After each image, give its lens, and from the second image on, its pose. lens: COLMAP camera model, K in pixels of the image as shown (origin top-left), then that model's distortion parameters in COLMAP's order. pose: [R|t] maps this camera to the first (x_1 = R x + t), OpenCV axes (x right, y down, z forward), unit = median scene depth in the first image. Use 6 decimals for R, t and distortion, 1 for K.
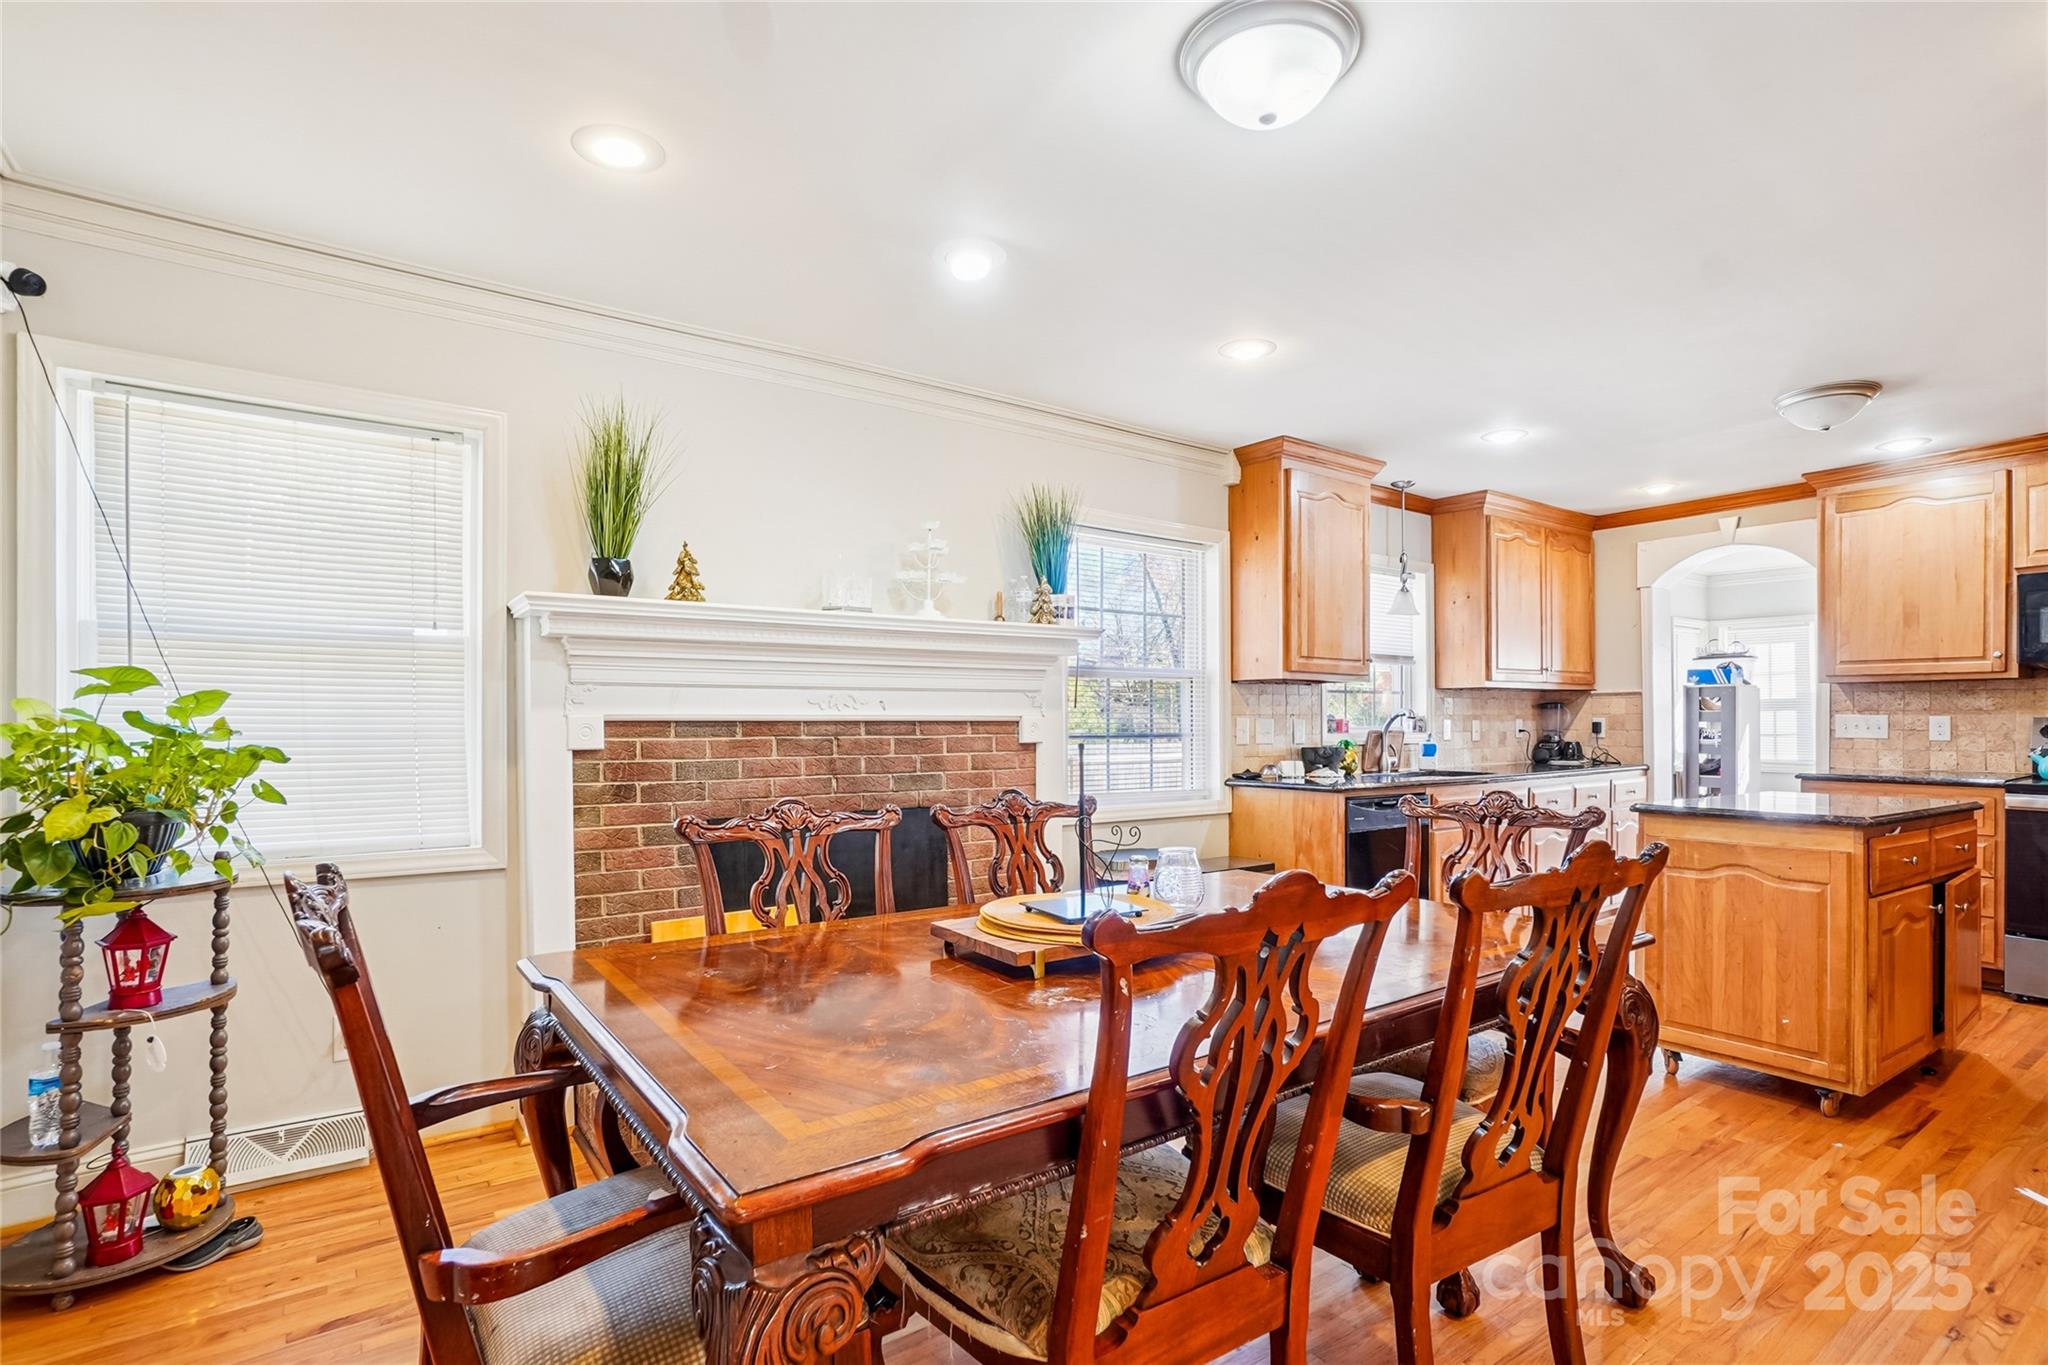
lens RADIAL K [[987.5, 0, 1021.4], [0, 987.5, 721.7], [0, 0, 1]] dist [-0.050384, 0.019007]
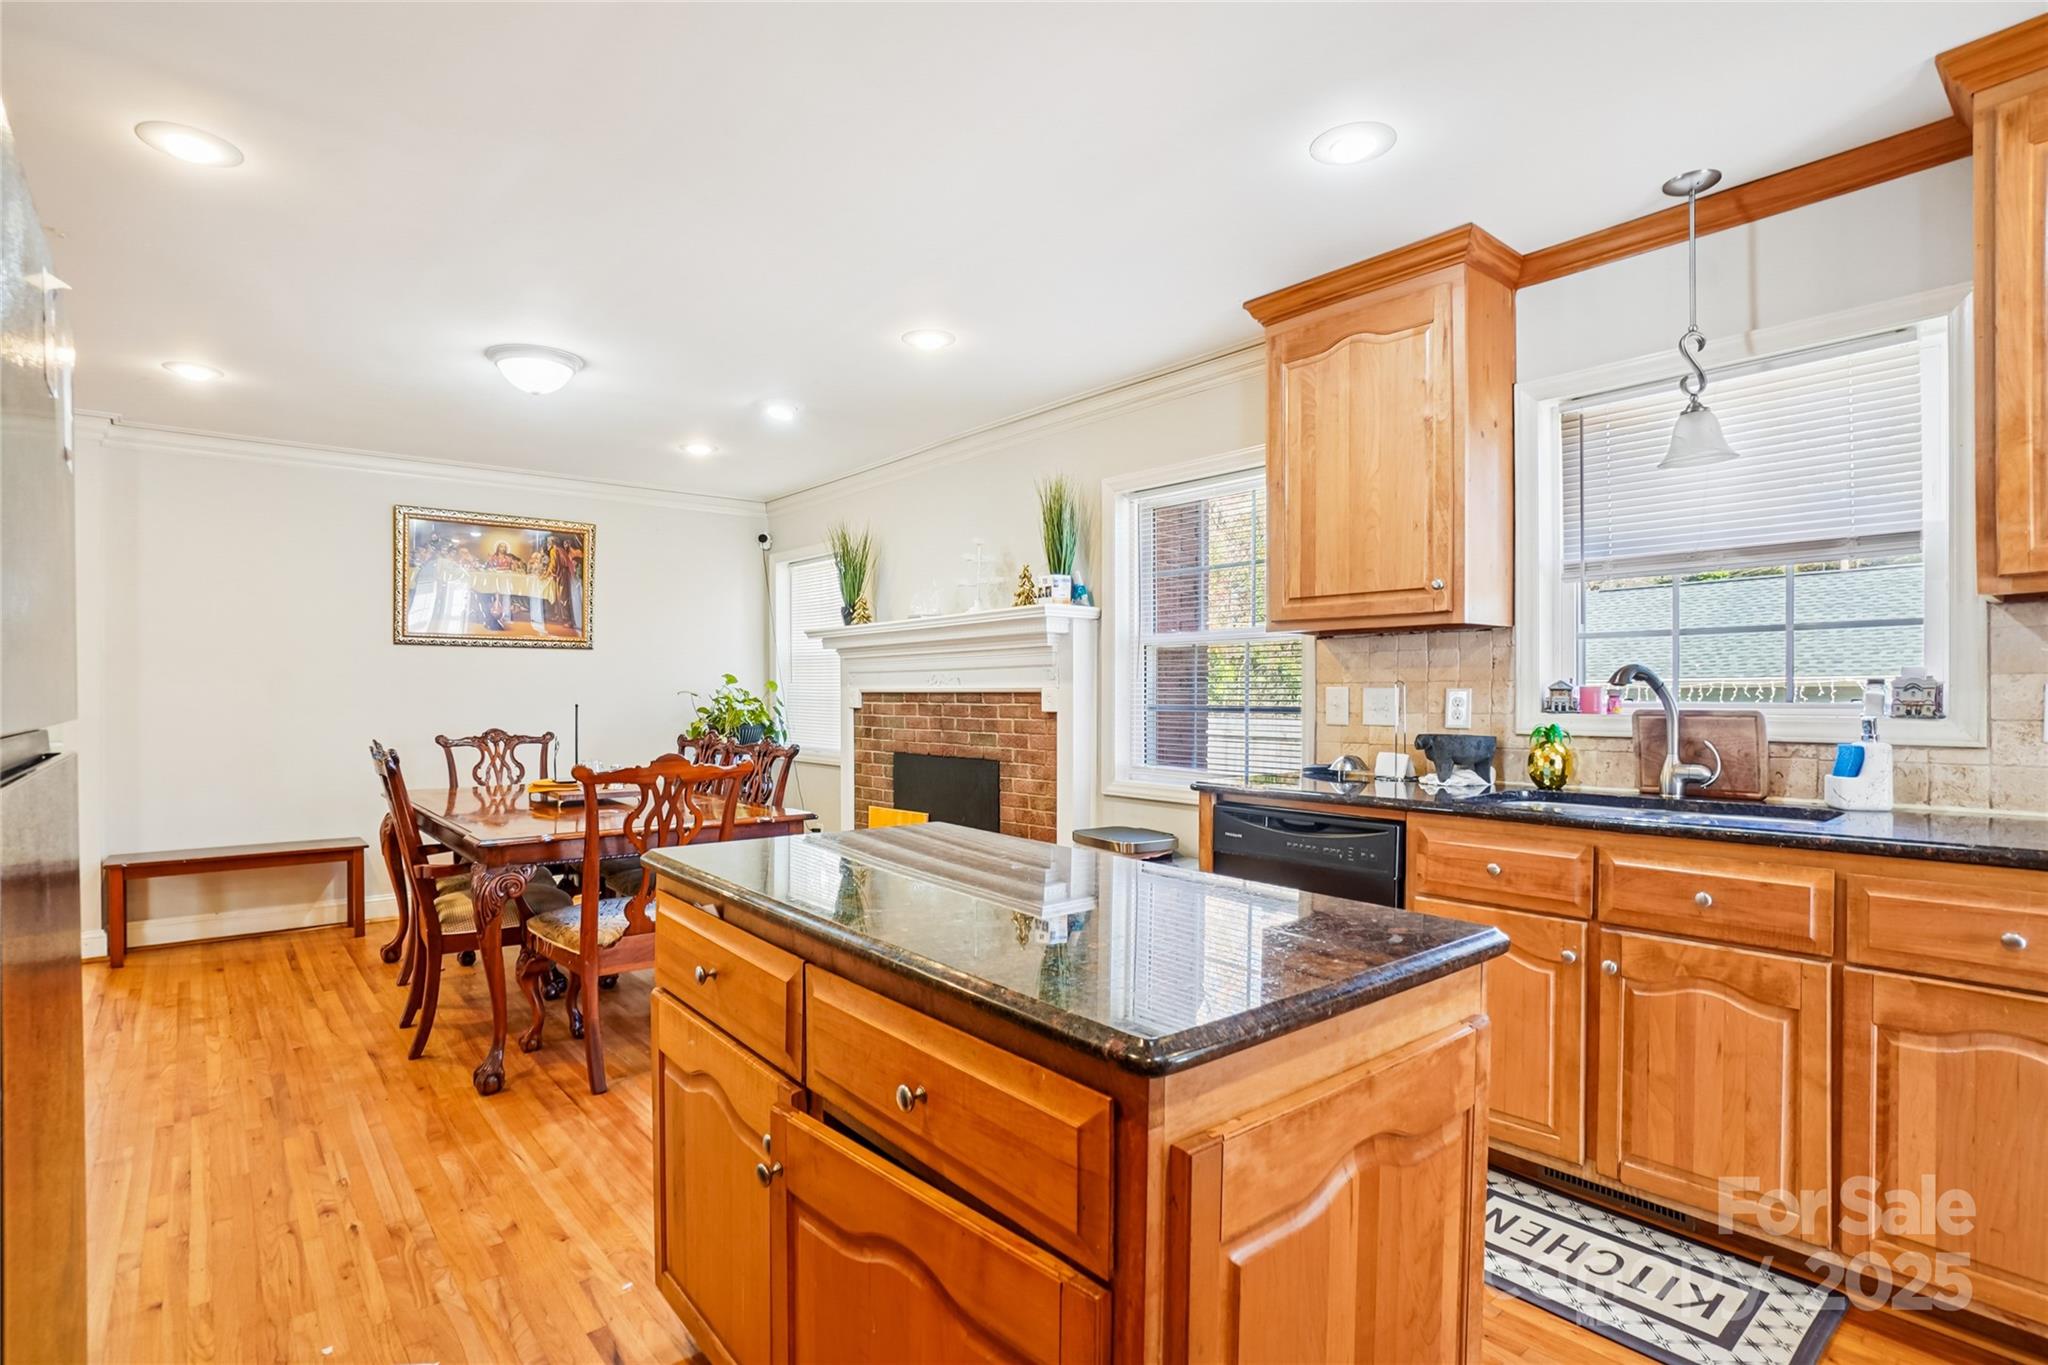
lens RADIAL K [[1006.0, 0, 1024.4], [0, 1006.0, 688.8], [0, 0, 1]] dist [-0.001669, -0.000018]
pose [[0.091040, -0.001680, -0.995846, 0.839029], [0.004234, 0.999990, -0.001300, -0.002444], [0.995838, -0.004098, 0.091046, 0.639162]]
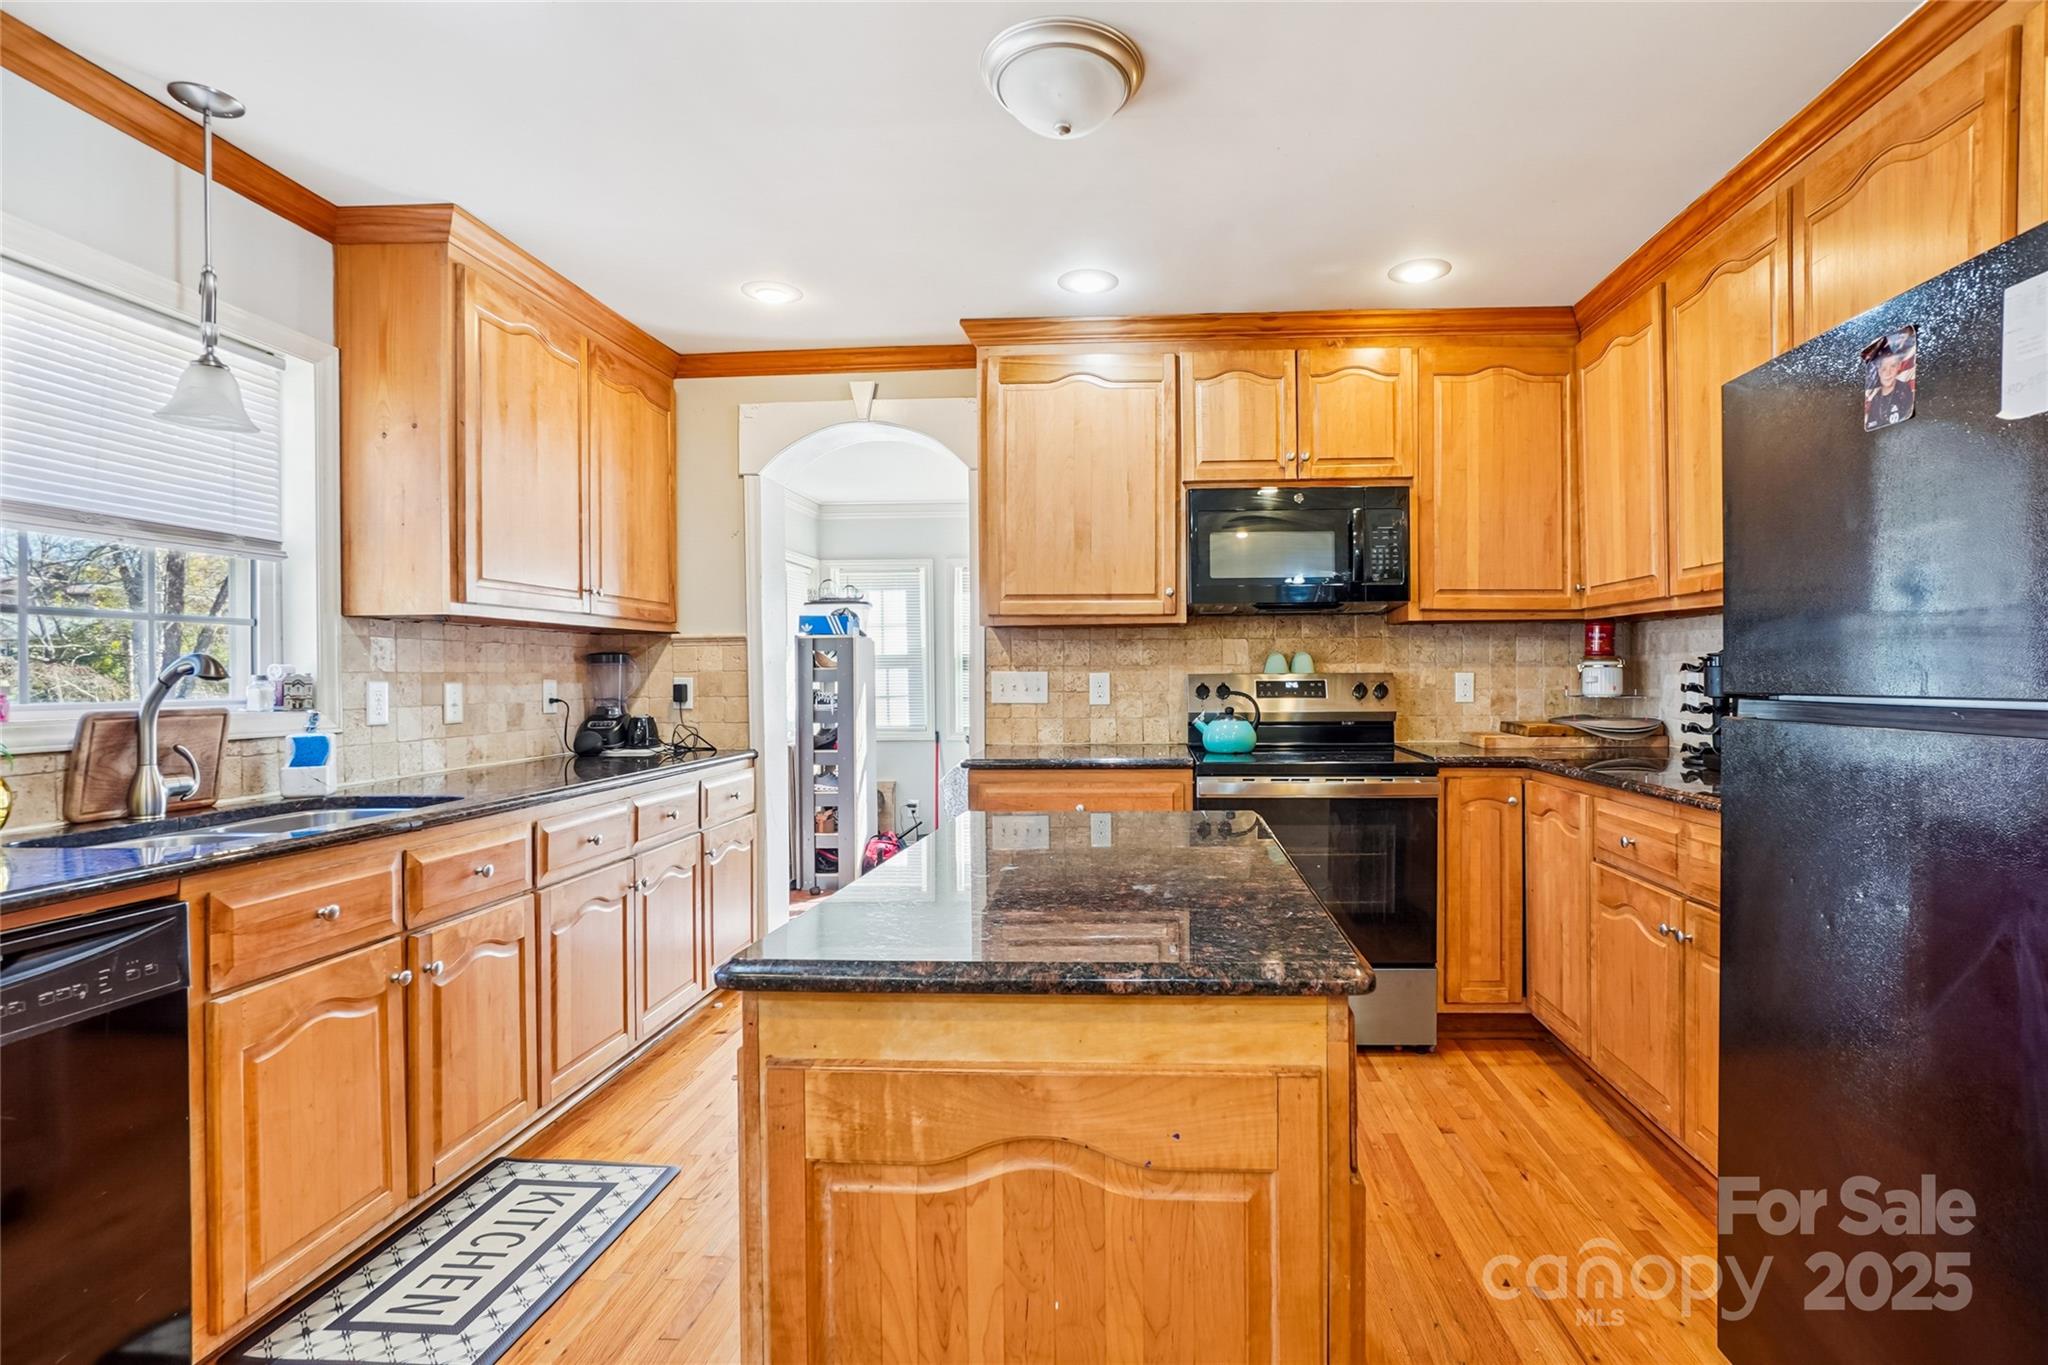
lens RADIAL K [[999.6, 0, 1085.7], [0, 999.6, 676.5], [0, 0, 1]] dist [-0.002598, -0.000139]
pose [[0.623788, -0.003086, 0.781587, 0.293416], [0.008446, 0.999960, -0.002792, -0.000696], [-0.781548, 0.008343, 0.623790, 0.460837]]
